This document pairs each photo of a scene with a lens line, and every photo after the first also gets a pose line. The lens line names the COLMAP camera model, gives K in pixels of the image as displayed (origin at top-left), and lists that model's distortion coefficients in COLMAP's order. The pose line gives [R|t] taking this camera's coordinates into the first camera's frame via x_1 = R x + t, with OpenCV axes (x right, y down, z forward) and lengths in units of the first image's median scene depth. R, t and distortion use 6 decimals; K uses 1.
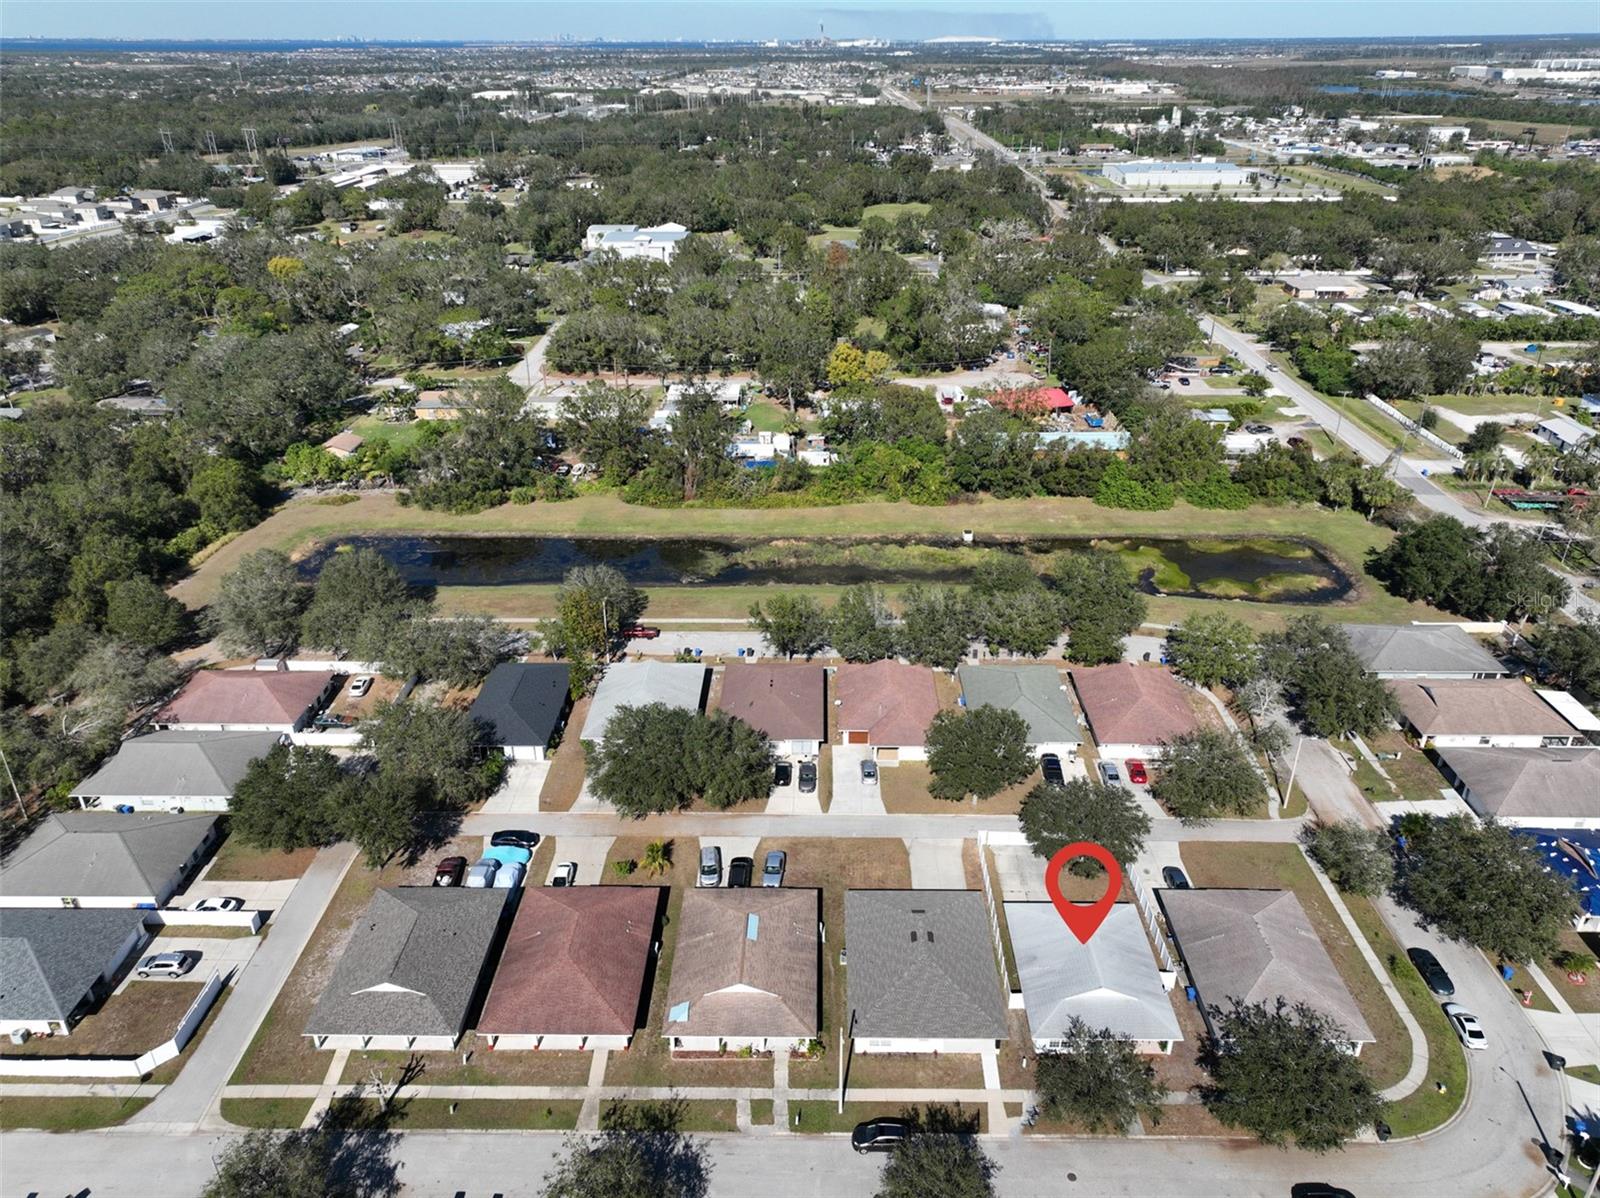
lens RADIAL K [[1114.2, 0, 804.7], [0, 1114.2, 596.4], [0, 0, 1]] dist [-0.000470, 0.016945]
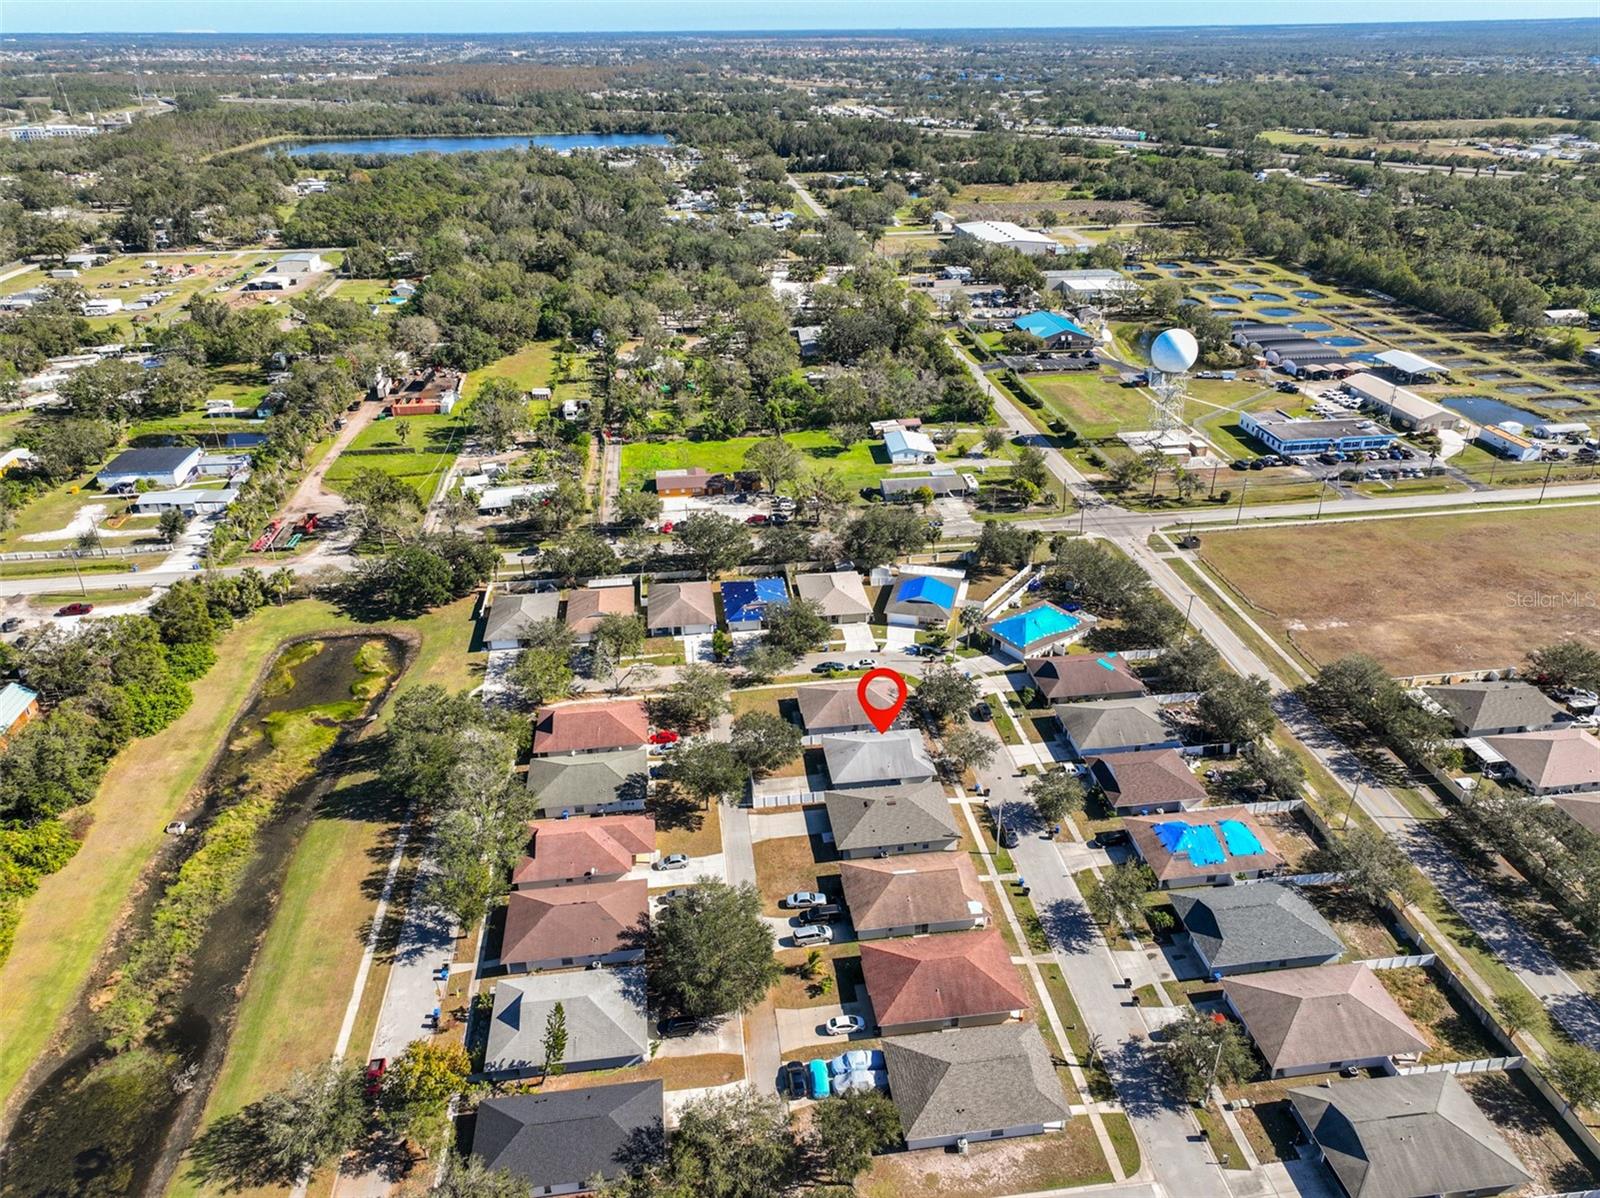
lens RADIAL K [[1114.2, 0, 806.6], [0, 1114.2, 601.5], [0, 0, 1]] dist [-0.000470, 0.016945]
pose [[-0.144285, -0.449755, 0.881421, -0.833863], [0.450353, 0.763299, 0.463203, -0.511513], [-0.881115, 0.463784, 0.092416, 0.586533]]
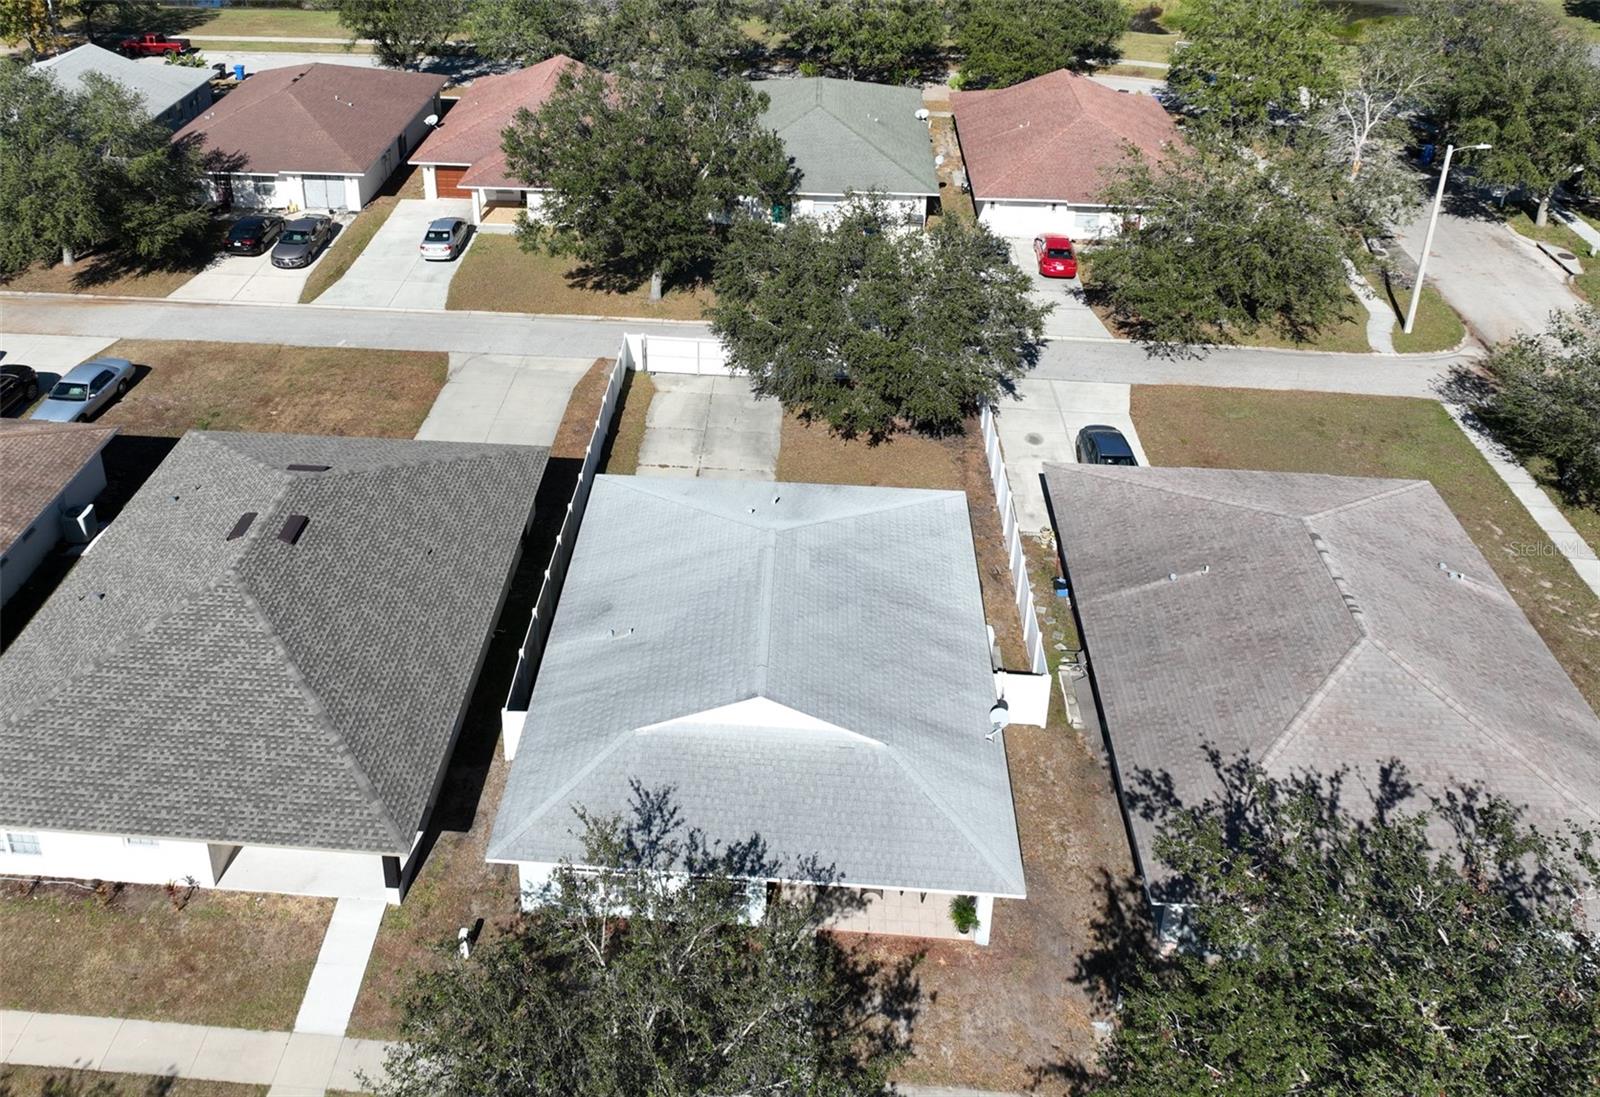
lens RADIAL K [[1360.0, 0, 710.3], [0, 1360.0, 260.5], [0, 0, 1]] dist [-0.001391, 0.007014]
pose [[0.997413, 0.032627, -0.064053, 0.183944], [-0.034906, 0.998785, -0.034791, 0.168792], [0.062840, 0.036937, 0.997340, 0.432513]]
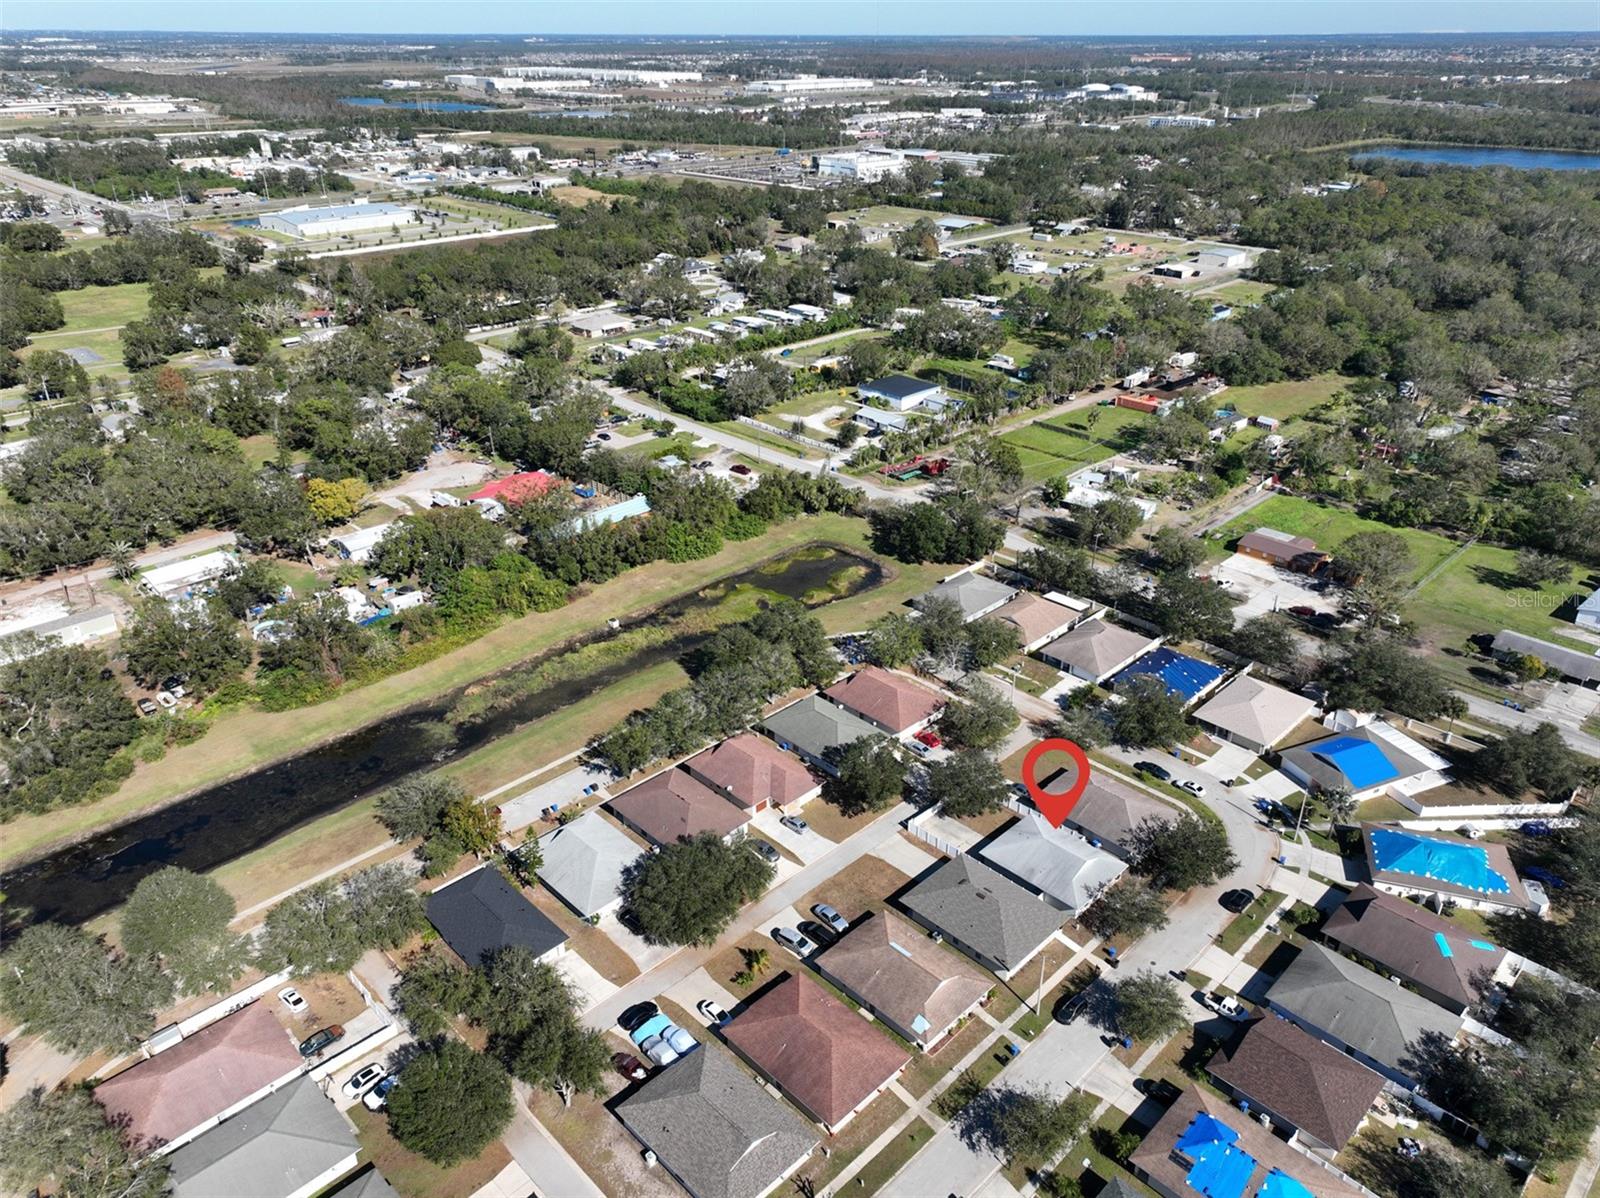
lens RADIAL K [[1114.2, 0, 802.5], [0, 1114.2, 603.7], [0, 0, 1]] dist [-0.000470, 0.016945]
pose [[0.702733, -0.321743, 0.634546, -0.613834], [0.316463, 0.940168, 0.126238, -0.219559], [-0.637195, 0.112099, 0.762506, -0.000053]]
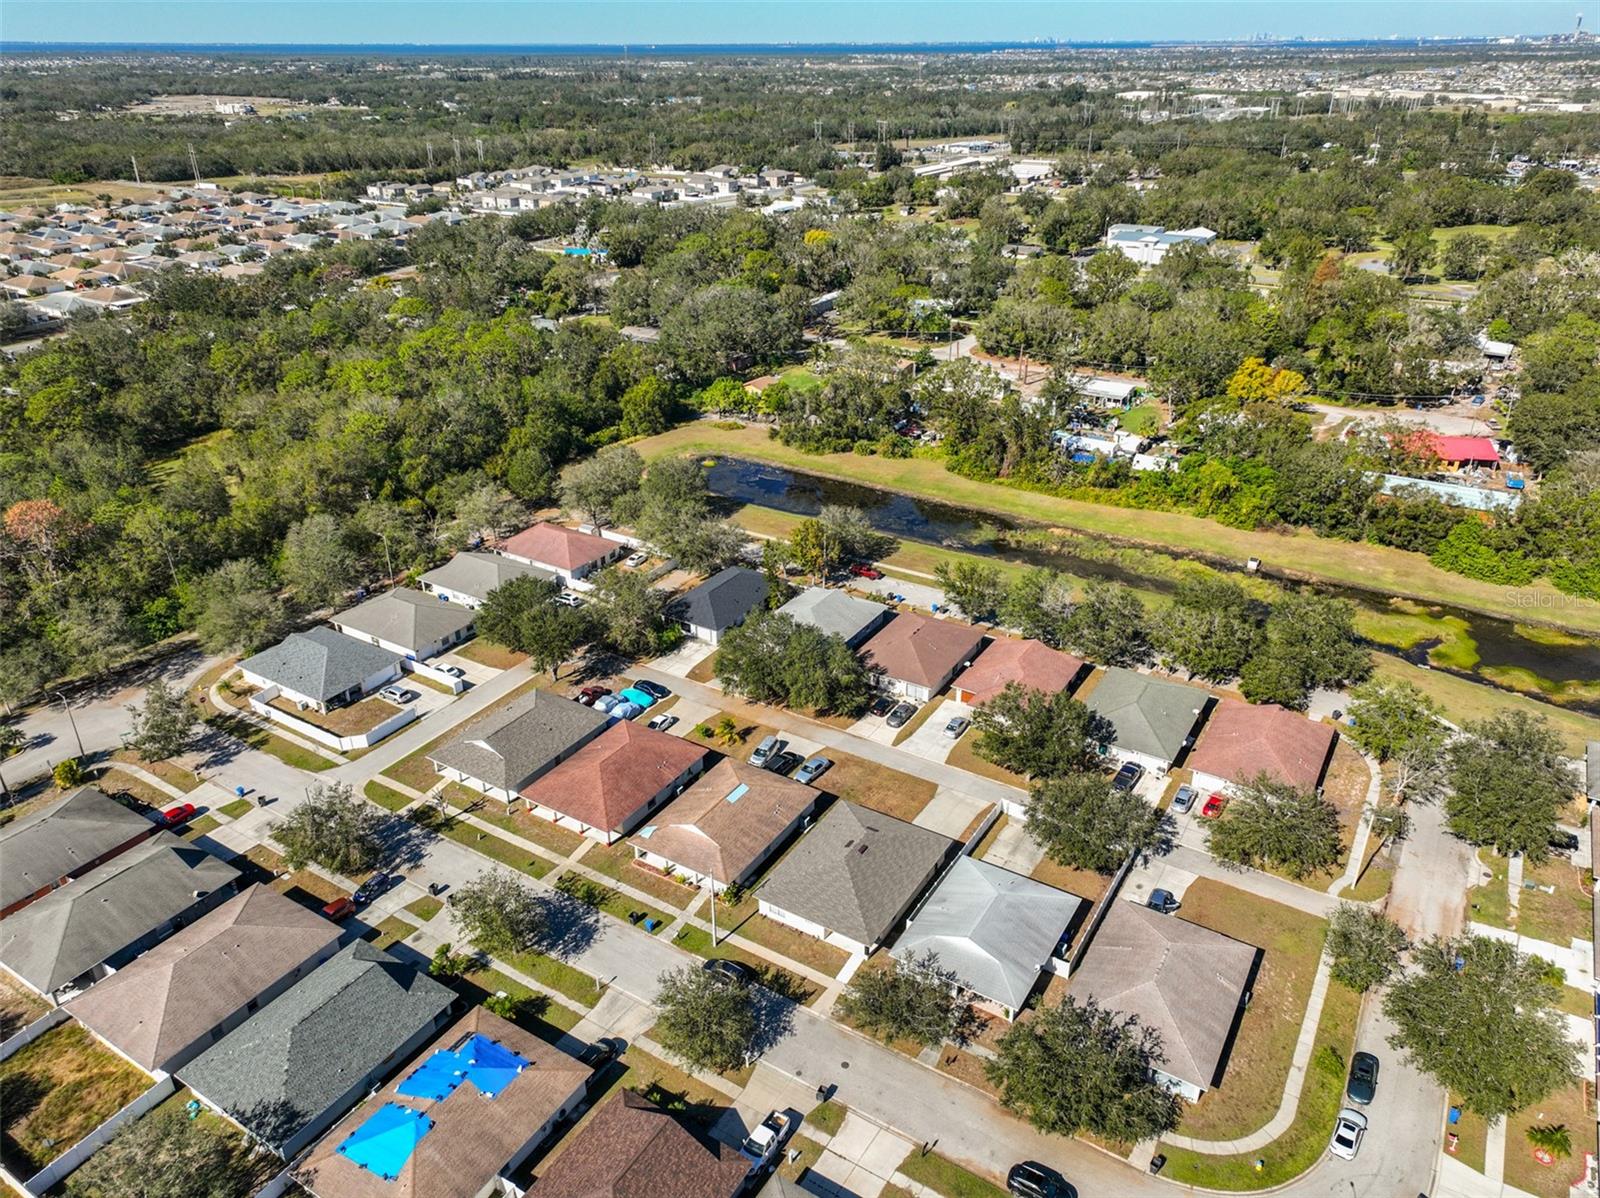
lens RADIAL K [[1114.2, 0, 807.8], [0, 1114.2, 594.6], [0, 0, 1]] dist [-0.000470, 0.016945]
pose [[0.858264, 0.226072, -0.460733, 0.370501], [-0.226844, 0.972401, 0.054567, 0.007473], [0.460354, 0.057682, 0.885860, -0.017040]]
